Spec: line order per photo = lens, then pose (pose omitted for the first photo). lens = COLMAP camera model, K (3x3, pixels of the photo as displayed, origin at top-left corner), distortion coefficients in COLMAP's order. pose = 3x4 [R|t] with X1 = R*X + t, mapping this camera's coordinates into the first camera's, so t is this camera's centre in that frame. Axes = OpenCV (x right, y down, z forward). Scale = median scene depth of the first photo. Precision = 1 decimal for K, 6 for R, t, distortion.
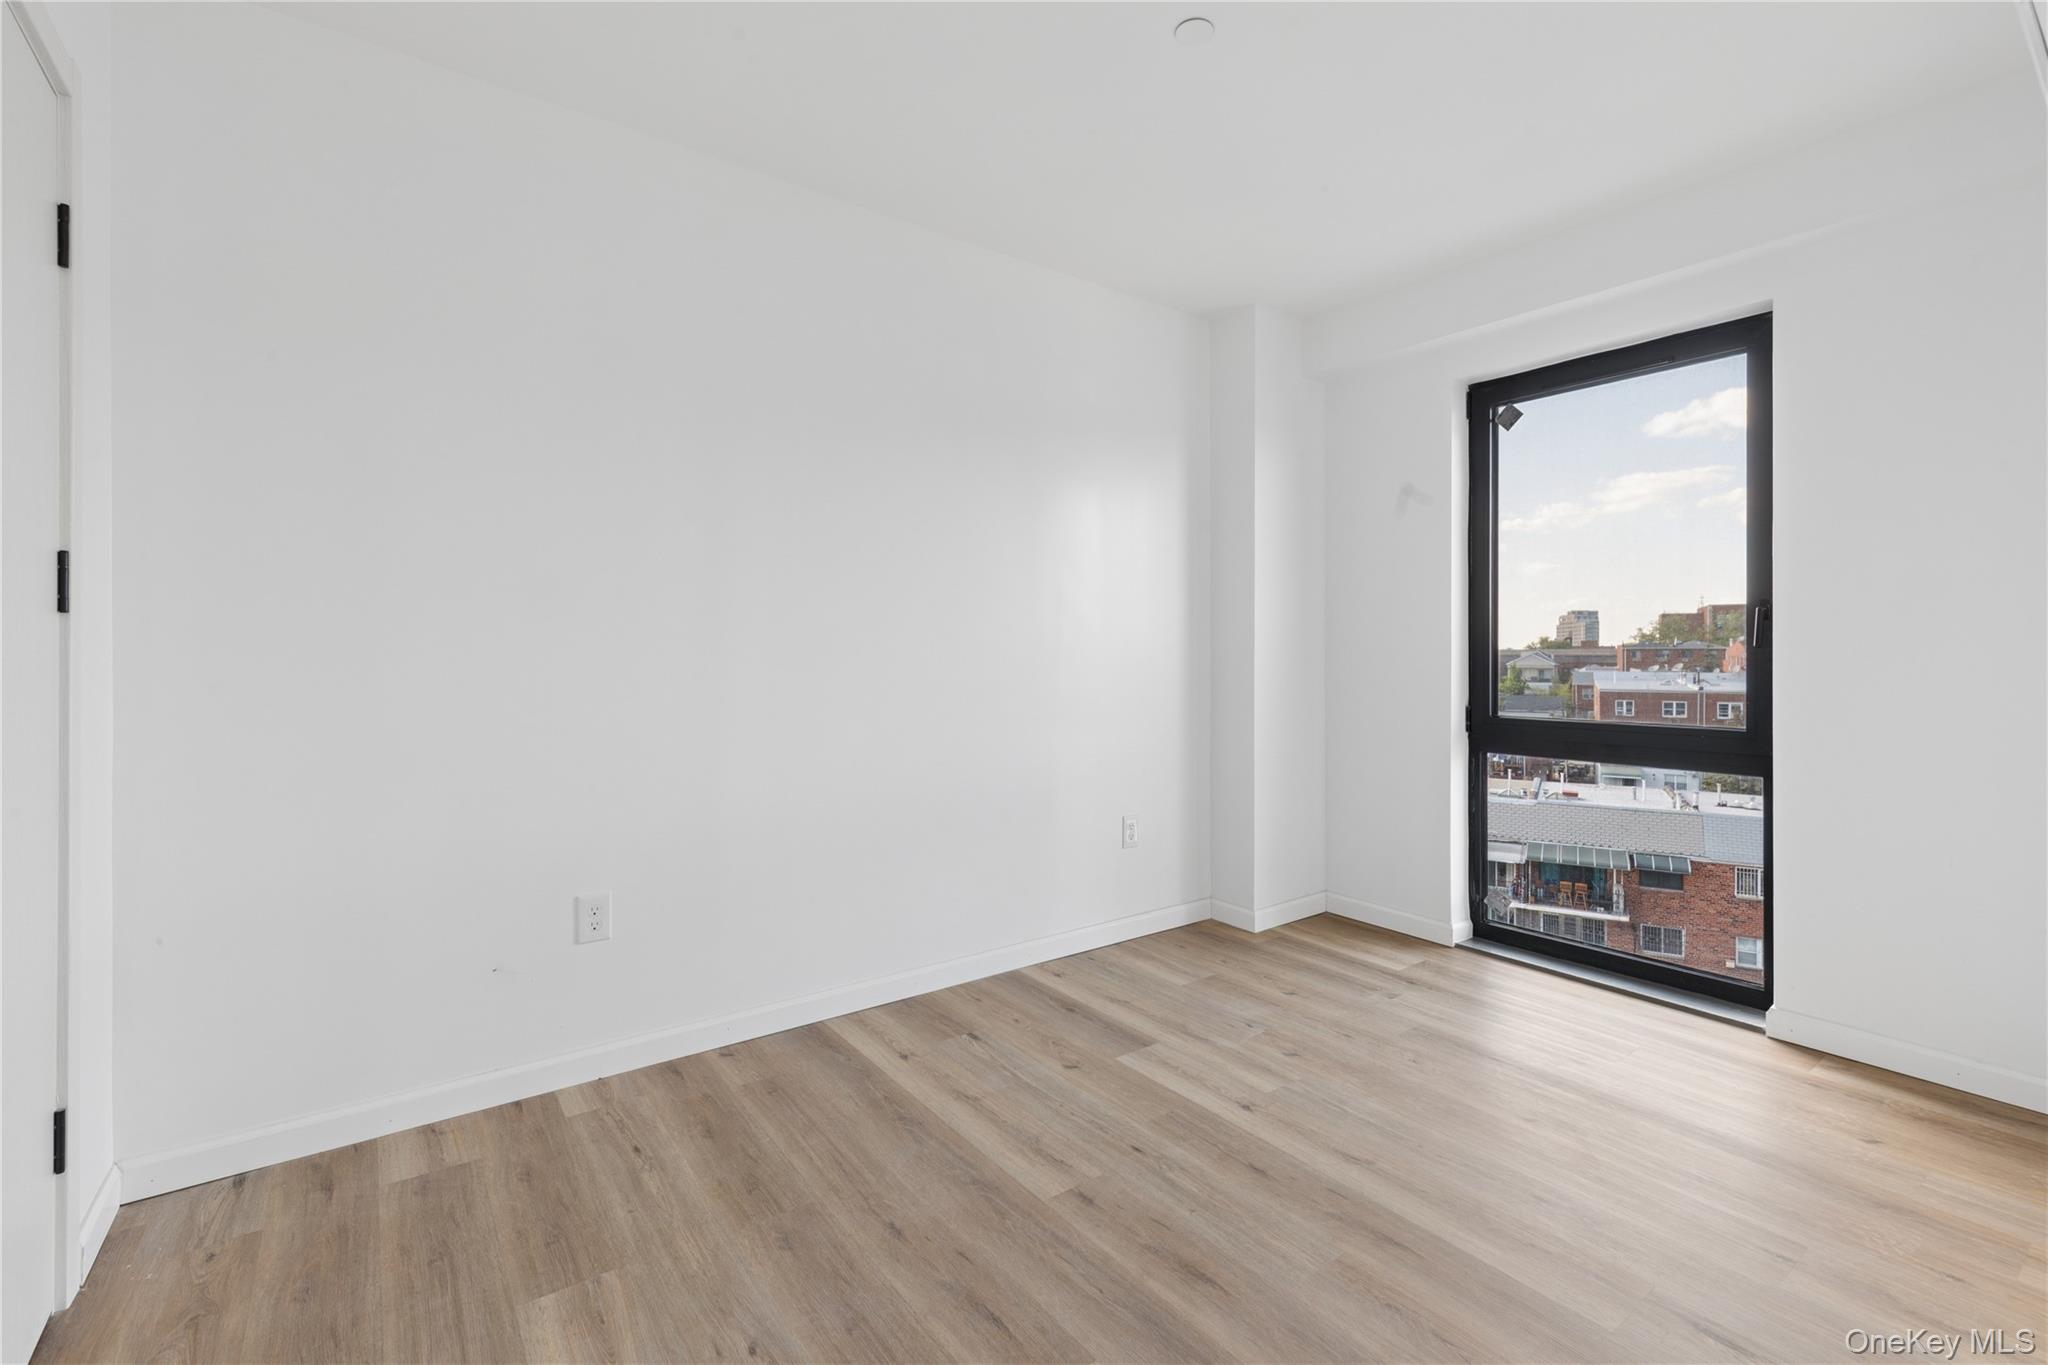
lens RADIAL K [[917.8, 0, 1012.0], [0, 917.8, 673.9], [0, 0, 1]] dist [-0.003656, 0.000026]
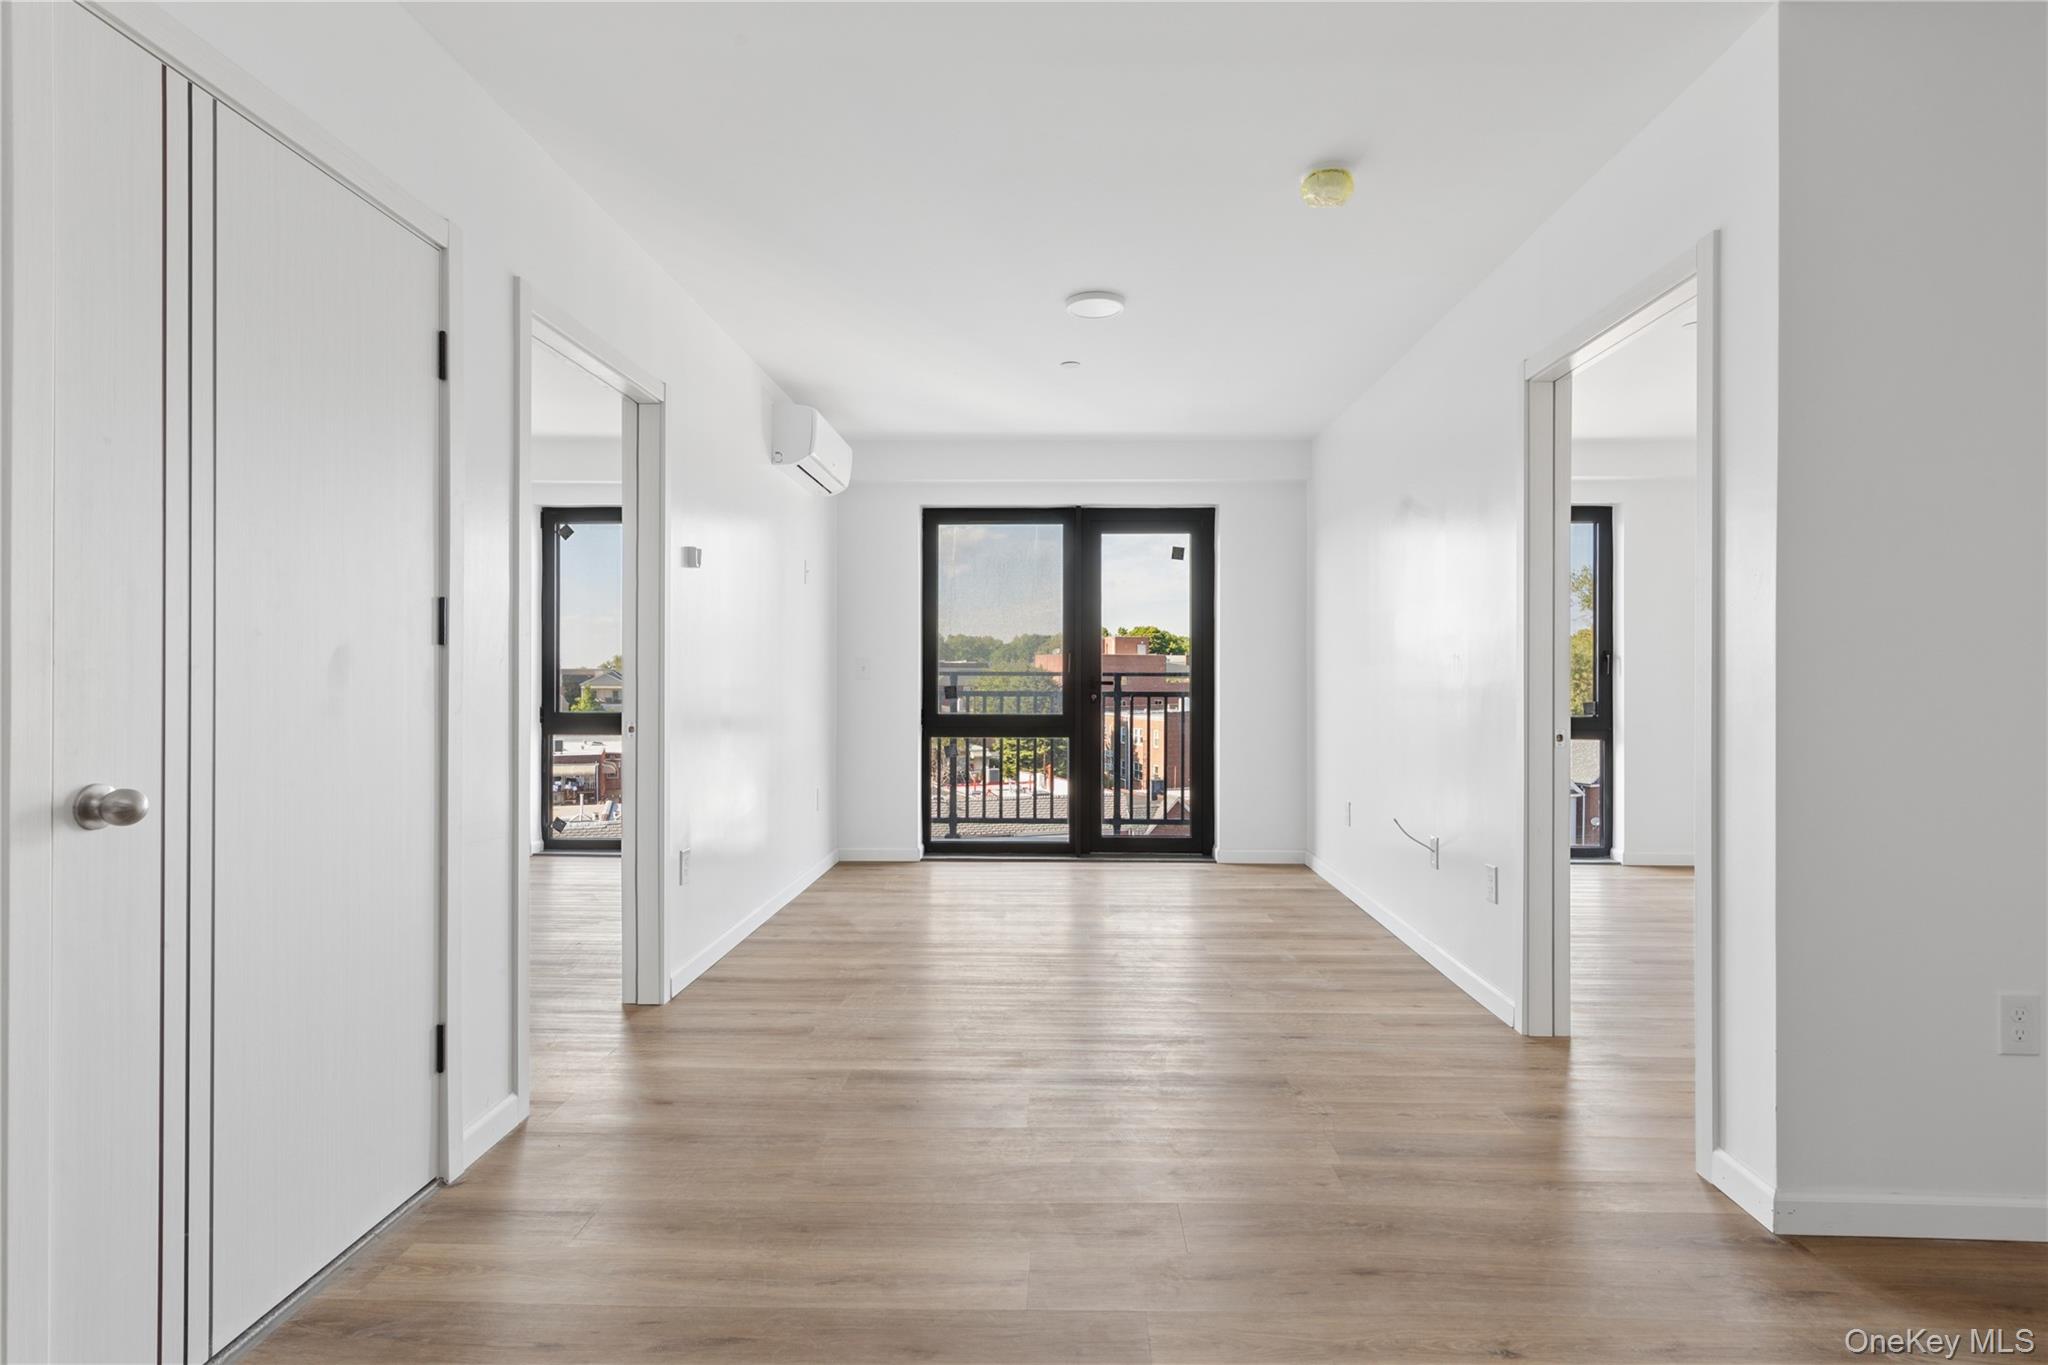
lens RADIAL K [[1019.5, 0, 1038.3], [0, 1019.5, 683.1], [0, 0, 1]] dist [0.003562, -0.000923]
pose [[0.613110, -0.005152, 0.789981, -0.782638], [0.014681, 0.999880, -0.004872, 0.003053], [-0.789861, 0.014585, 0.613112, -0.247293]]
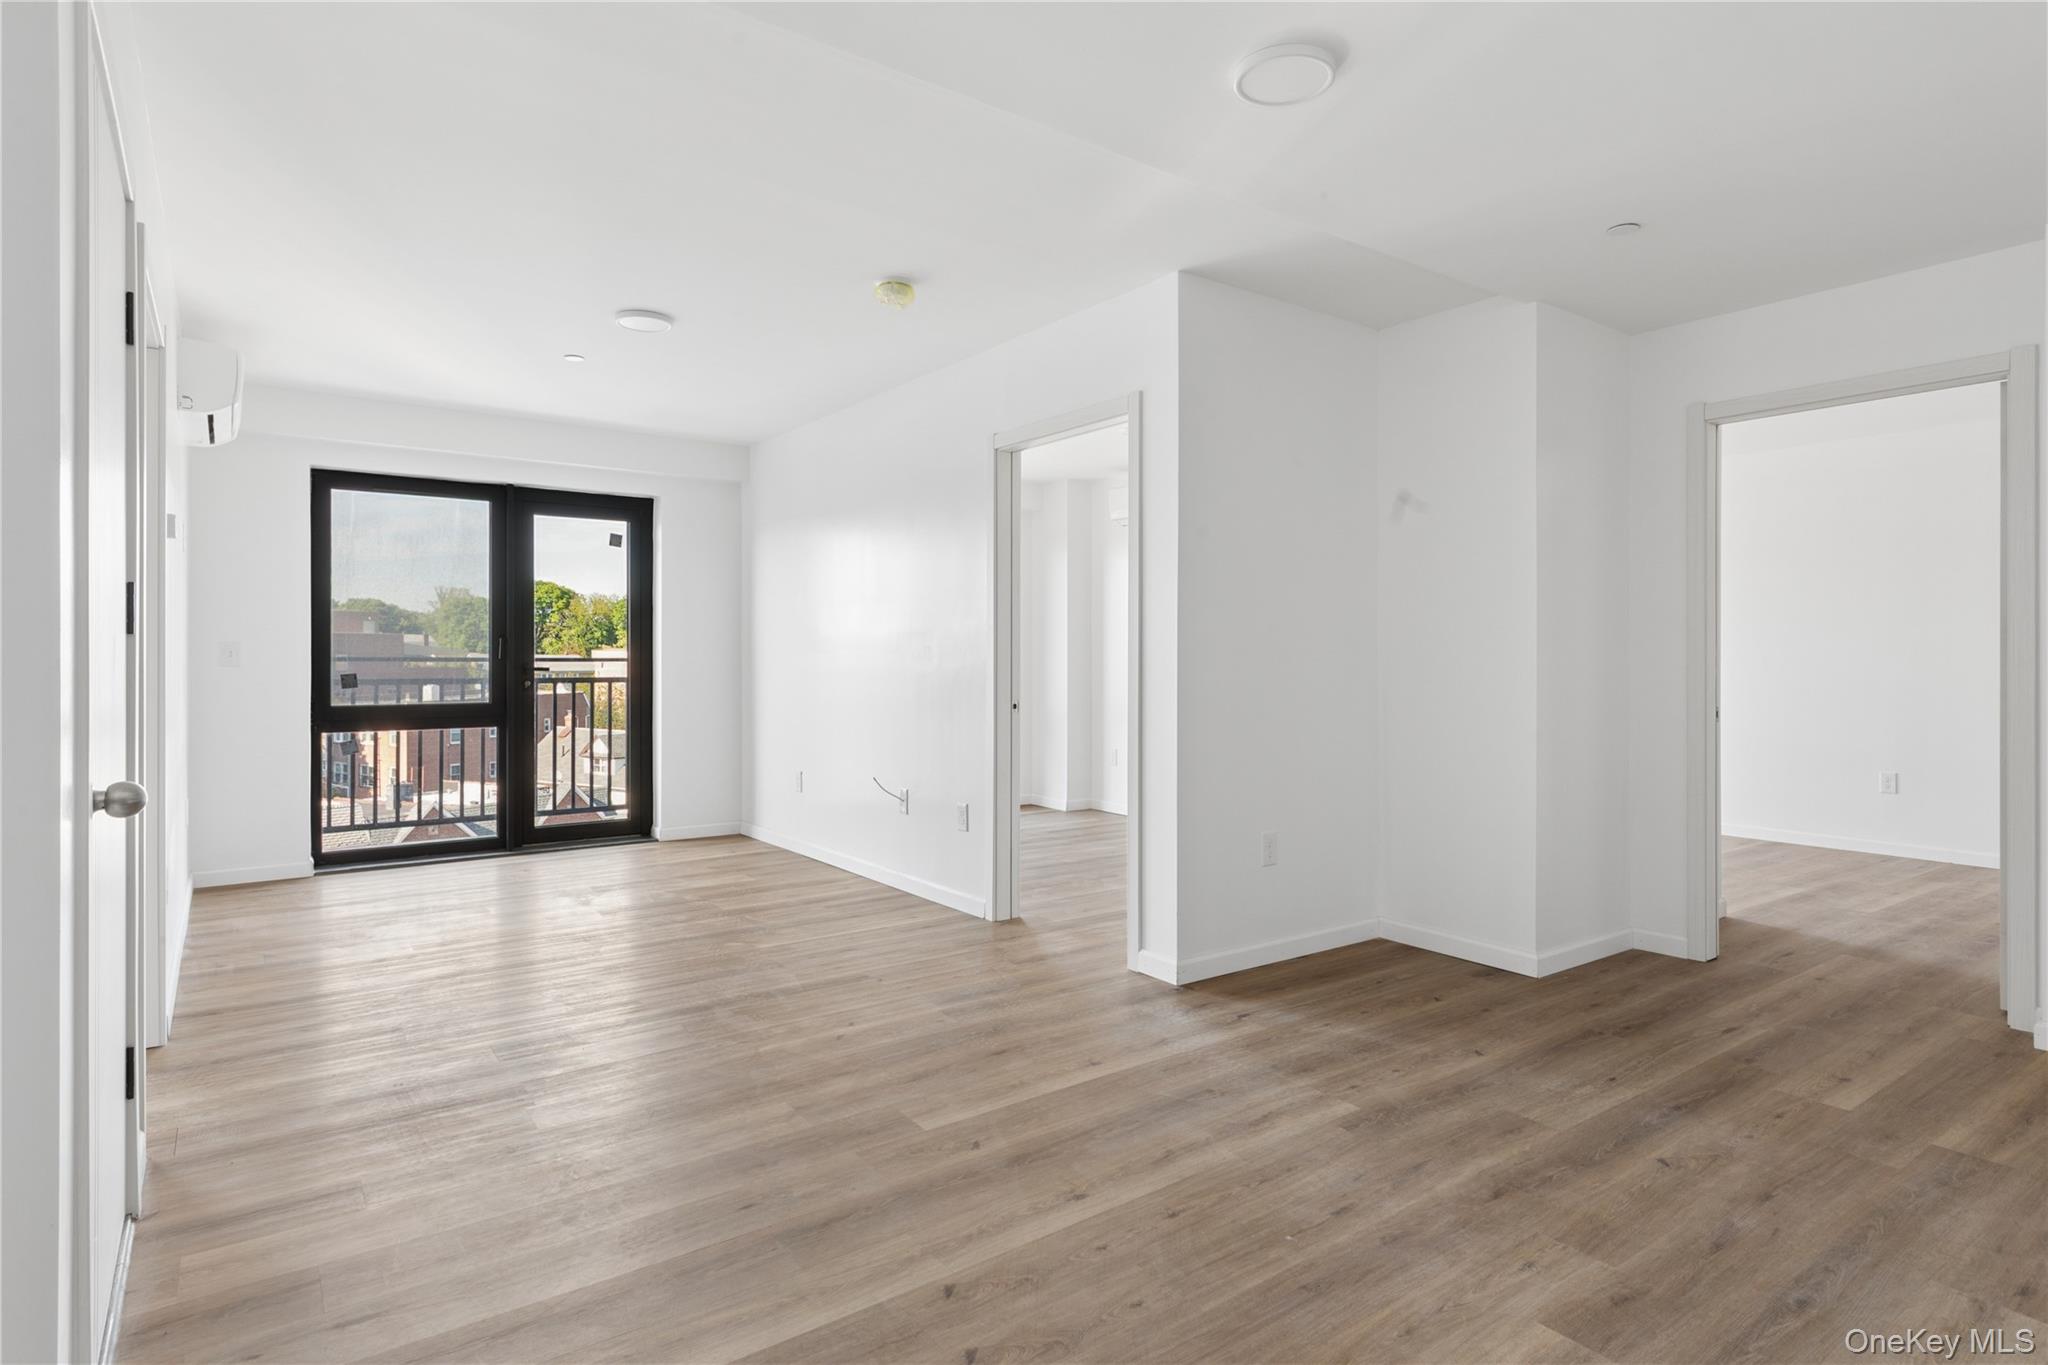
lens RADIAL K [[1075.9, 0, 1018.4], [0, 1075.9, 679.1], [0, 0, 1]] dist [0.005572, -0.001060]
pose [[0.010444, -0.018922, 0.999766, -1.118229], [0.020511, 0.999615, 0.018705, -0.004614], [-0.999735, 0.020311, 0.010828, -0.080254]]
